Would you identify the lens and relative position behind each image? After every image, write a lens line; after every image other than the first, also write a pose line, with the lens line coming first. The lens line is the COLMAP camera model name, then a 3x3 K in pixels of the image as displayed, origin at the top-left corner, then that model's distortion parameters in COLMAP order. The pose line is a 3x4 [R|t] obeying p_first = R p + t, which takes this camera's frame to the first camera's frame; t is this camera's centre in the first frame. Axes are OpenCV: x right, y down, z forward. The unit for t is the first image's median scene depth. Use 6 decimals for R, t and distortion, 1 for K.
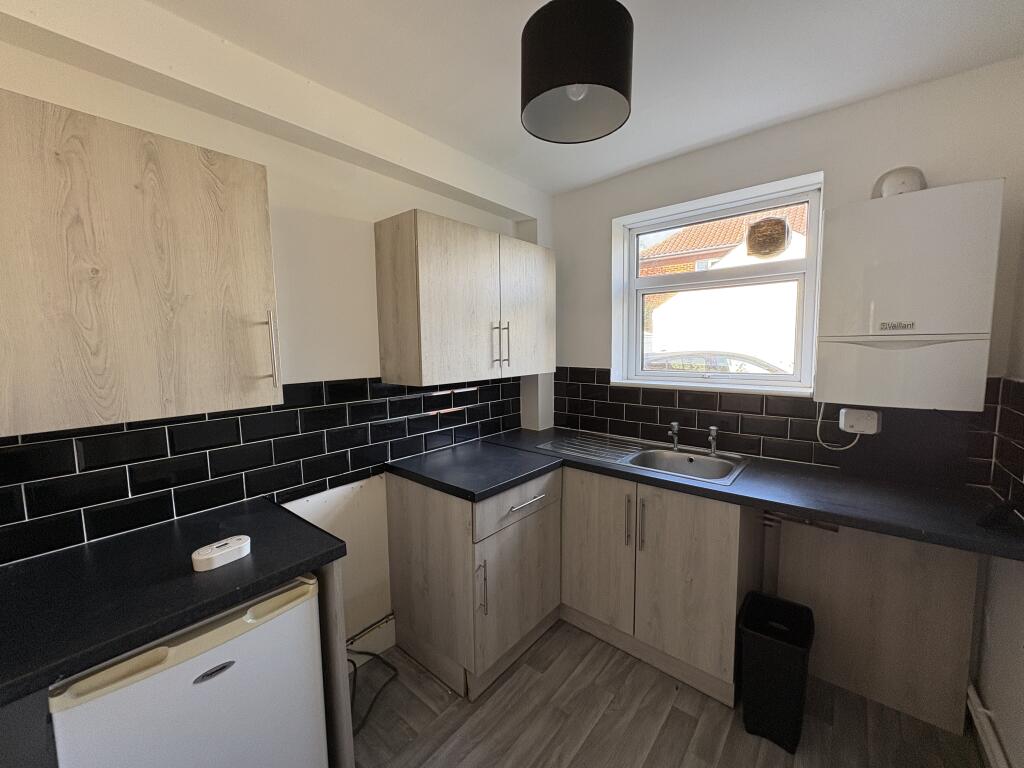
lens RADIAL K [[409.5, 0, 509.5], [0, 409.5, 383.6], [0, 0, 1]] dist [0.000110, 0.000206]
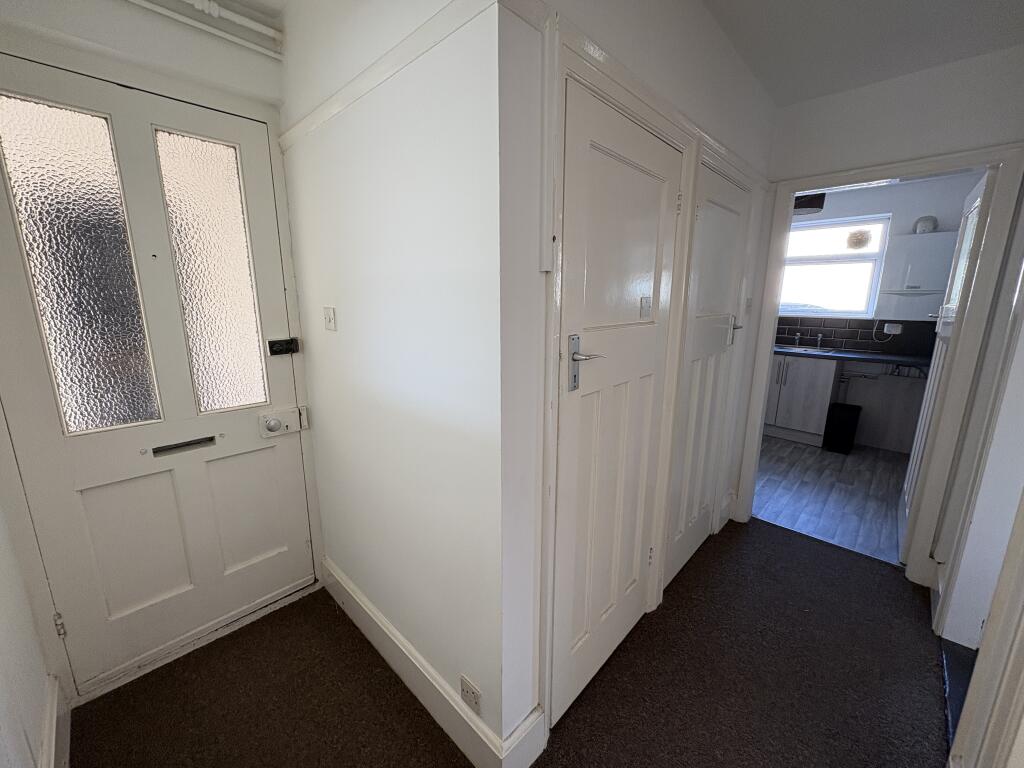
lens RADIAL K [[409.5, 0, 514.3], [0, 409.5, 384.2], [0, 0, 1]] dist [0.000110, 0.000206]
pose [[0.996943, 0.038241, -0.068138, -1.103057], [-0.030243, 0.992933, 0.114760, 0.199241], [0.072045, -0.112348, 0.991054, -1.472394]]
